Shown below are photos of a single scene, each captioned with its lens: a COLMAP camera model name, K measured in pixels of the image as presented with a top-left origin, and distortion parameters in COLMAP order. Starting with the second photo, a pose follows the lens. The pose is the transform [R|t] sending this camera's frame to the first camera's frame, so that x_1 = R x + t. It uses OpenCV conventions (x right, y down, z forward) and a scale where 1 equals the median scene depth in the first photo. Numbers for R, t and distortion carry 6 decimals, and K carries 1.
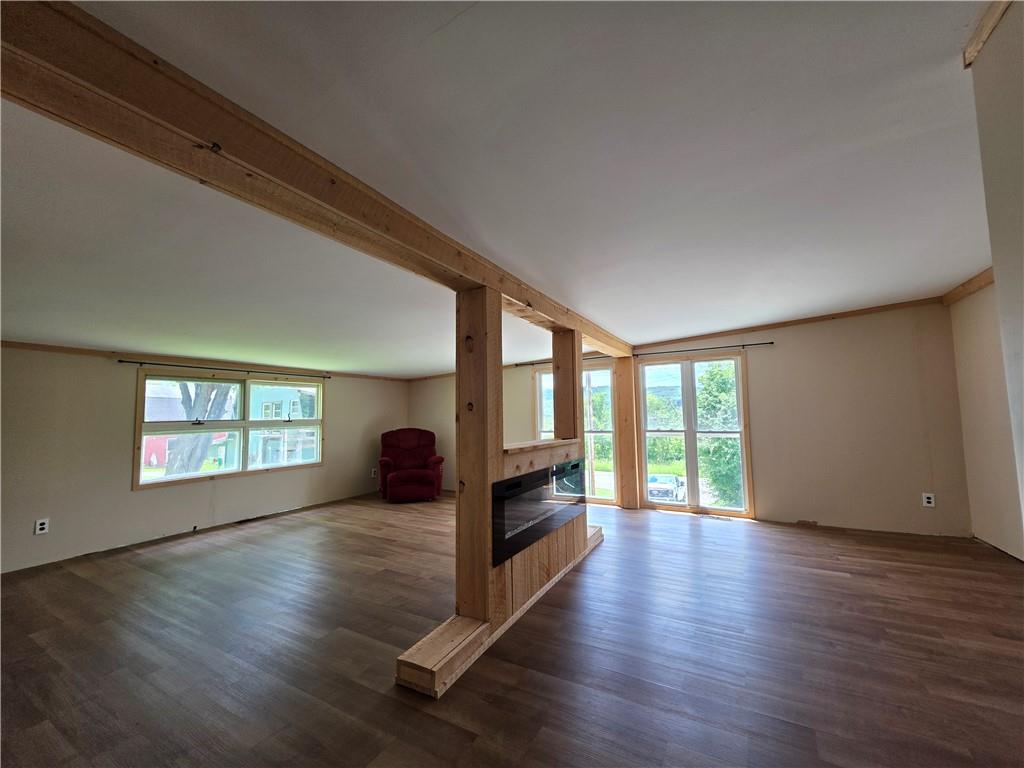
lens RADIAL K [[409.8, 0, 512.7], [0, 409.8, 384.0], [0, 0, 1]] dist [0.000623, -0.000078]
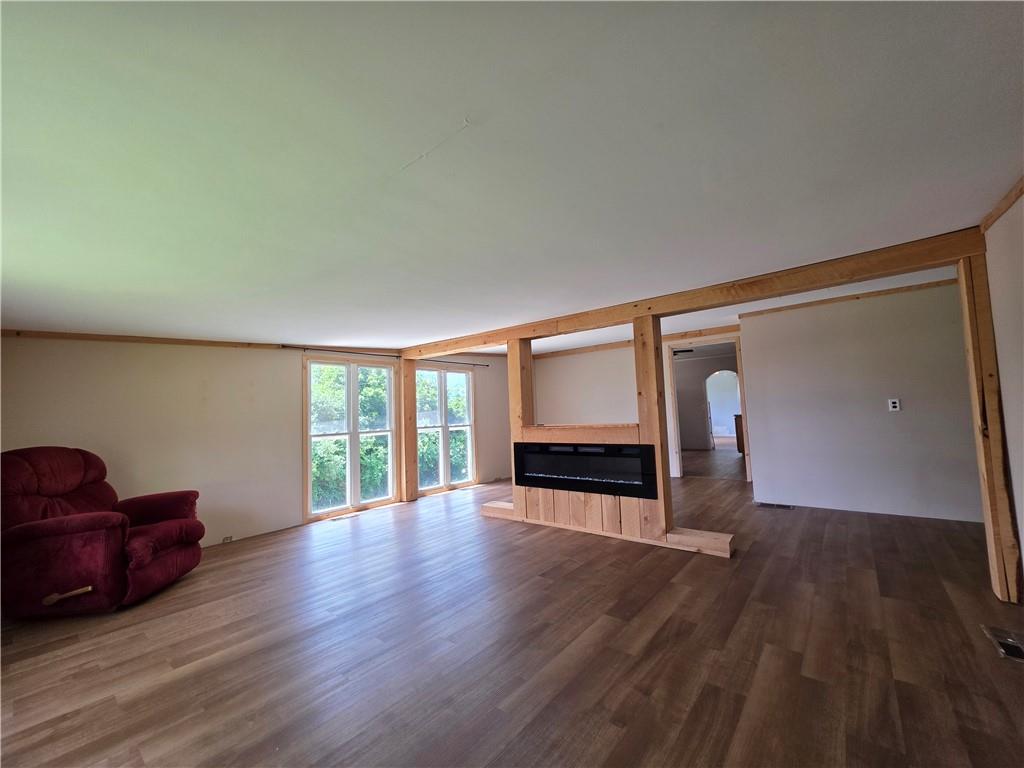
lens RADIAL K [[409.8, 0, 512.7], [0, 409.8, 384.0], [0, 0, 1]] dist [0.000623, -0.000078]
pose [[0.175577, 0.080457, 0.981172, -0.758075], [-0.040434, 0.996403, -0.074470, 0.070158], [-0.983635, -0.026597, 0.178199, 0.570449]]
